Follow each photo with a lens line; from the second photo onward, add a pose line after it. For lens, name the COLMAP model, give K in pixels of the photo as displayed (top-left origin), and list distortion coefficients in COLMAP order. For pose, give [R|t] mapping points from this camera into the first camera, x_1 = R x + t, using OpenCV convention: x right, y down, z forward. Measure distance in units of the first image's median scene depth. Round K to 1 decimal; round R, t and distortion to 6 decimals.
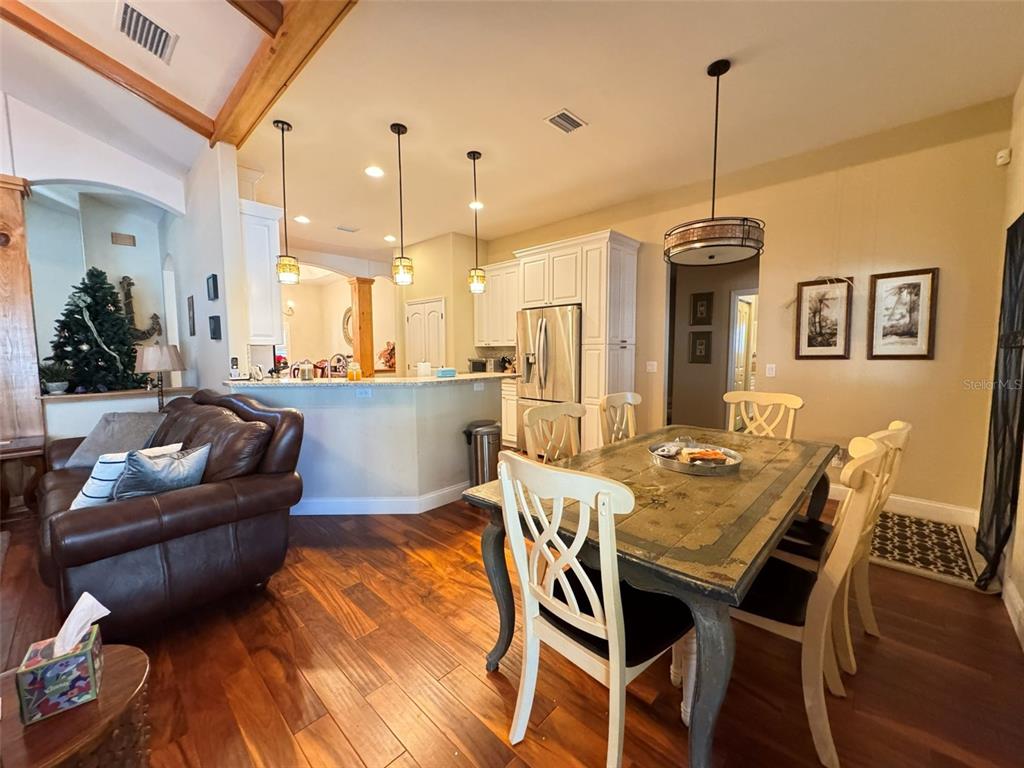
lens RADIAL K [[409.5, 0, 512.8], [0, 409.5, 382.3], [0, 0, 1]] dist [0.012199, 0.000579]
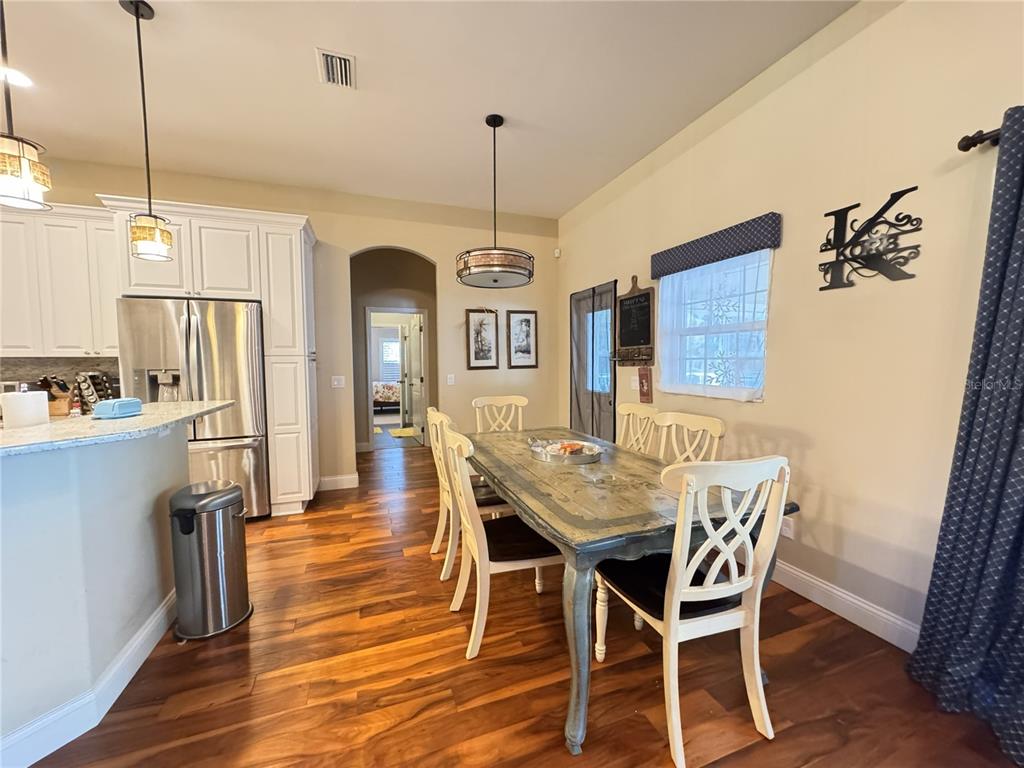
lens RADIAL K [[409.5, 0, 511.8], [0, 409.5, 383.9], [0, 0, 1]] dist [0.012199, 0.000579]
pose [[0.452554, -0.048895, 0.890396, -0.400124], [0.076805, 0.996922, 0.015708, -0.024588], [-0.888424, 0.061278, 0.454916, 0.347207]]
